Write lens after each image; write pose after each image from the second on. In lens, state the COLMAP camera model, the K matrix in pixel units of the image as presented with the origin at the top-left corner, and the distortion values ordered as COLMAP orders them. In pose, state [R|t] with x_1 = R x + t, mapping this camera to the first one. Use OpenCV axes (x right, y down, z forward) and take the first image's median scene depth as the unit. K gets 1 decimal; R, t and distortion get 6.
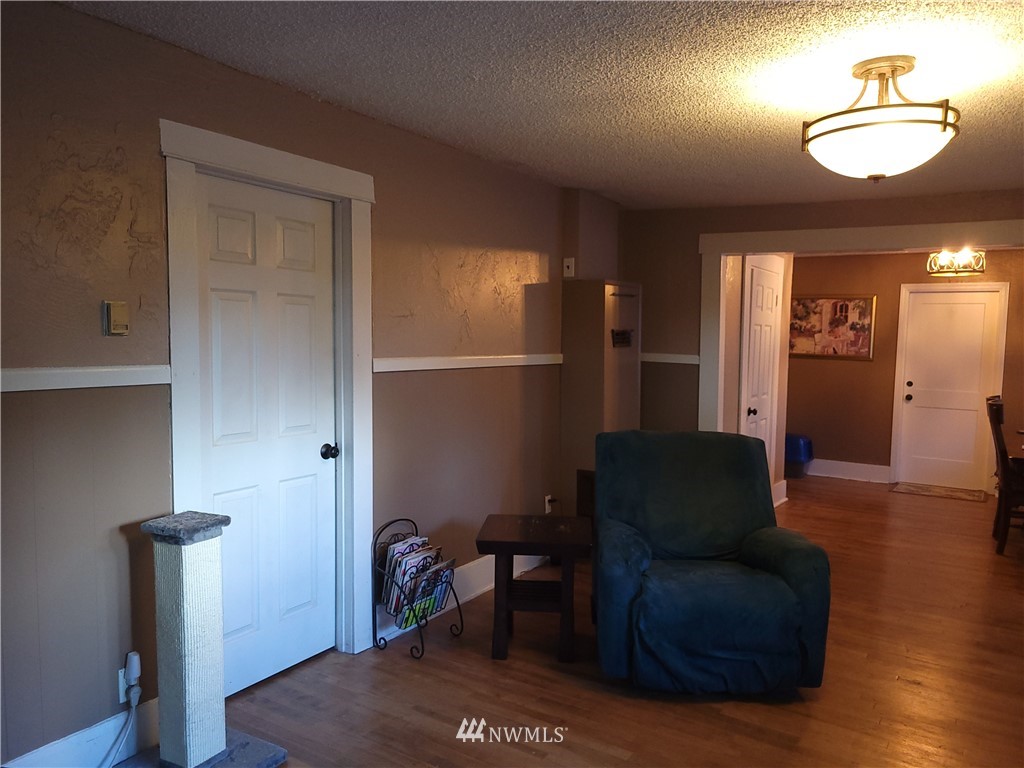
lens RADIAL K [[766.5, 0, 515.7], [0, 766.5, 389.8], [0, 0, 1]] dist [0.053084, -0.037084]
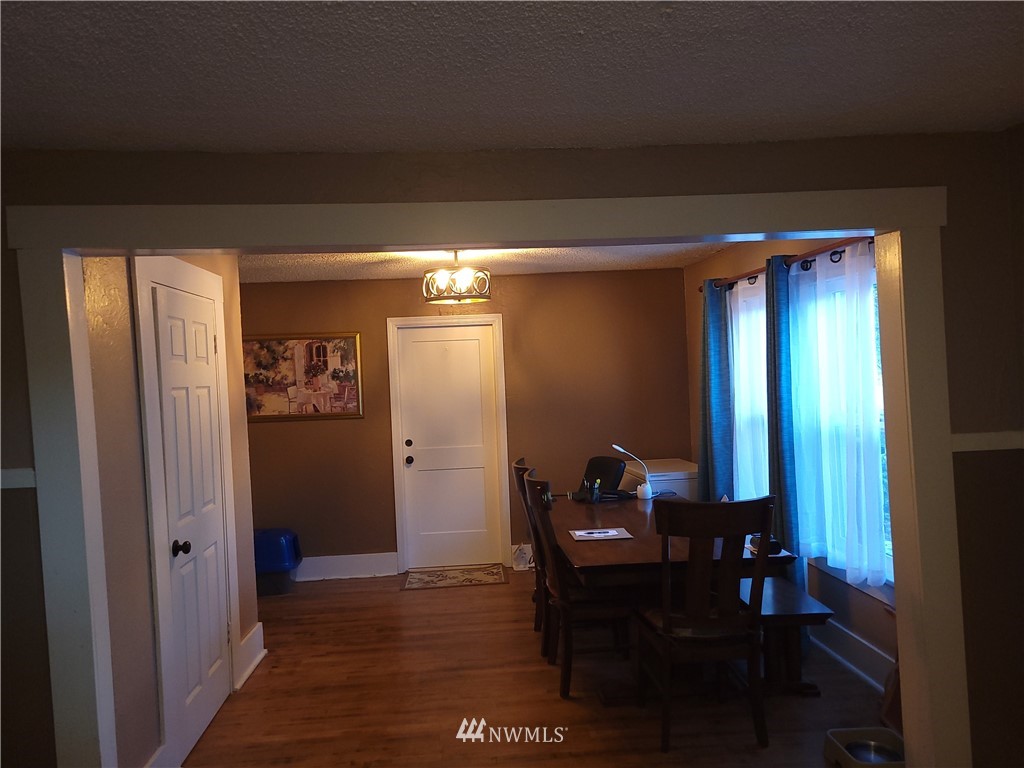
lens RADIAL K [[766.5, 0, 507.2], [0, 766.5, 387.8], [0, 0, 1]] dist [0.053084, -0.037084]
pose [[0.803895, -0.070163, 0.590619, 0.167641], [0.104155, 0.994280, -0.023650, -0.044636], [-0.585581, 0.080528, 0.806604, 0.392327]]
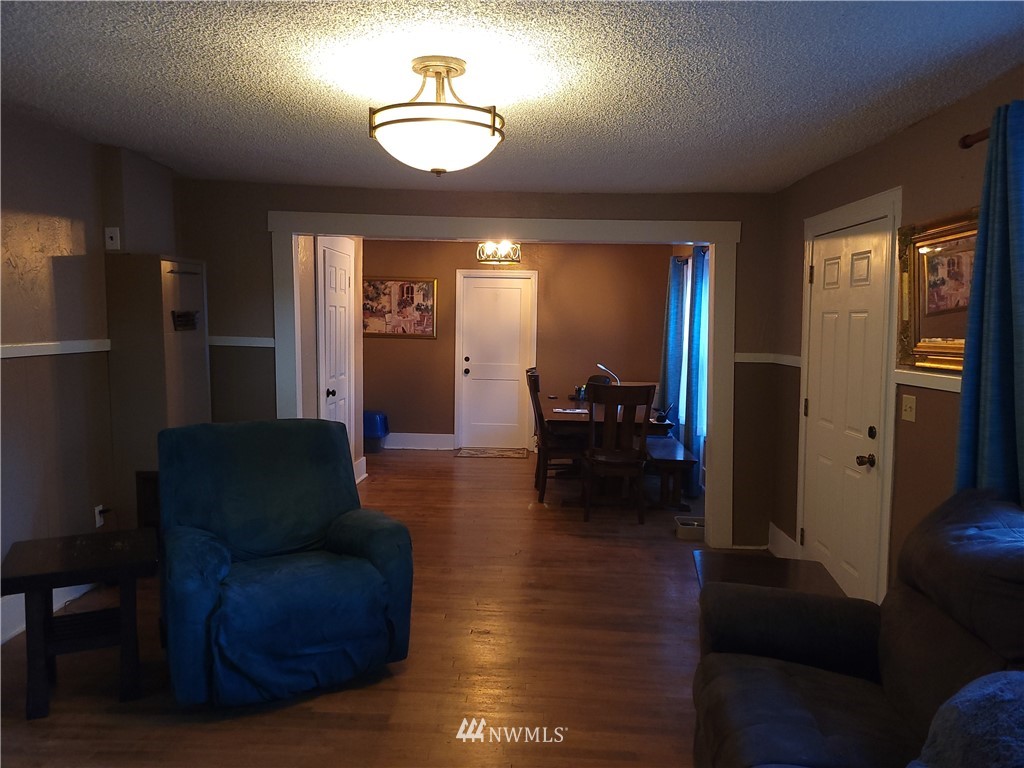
lens RADIAL K [[766.5, 0, 521.3], [0, 766.5, 377.3], [0, 0, 1]] dist [0.053084, -0.037084]
pose [[0.854769, -0.045206, 0.517036, 0.003117], [0.038814, 0.998978, 0.023176, -0.005146], [-0.517555, 0.000258, 0.855650, 0.017271]]
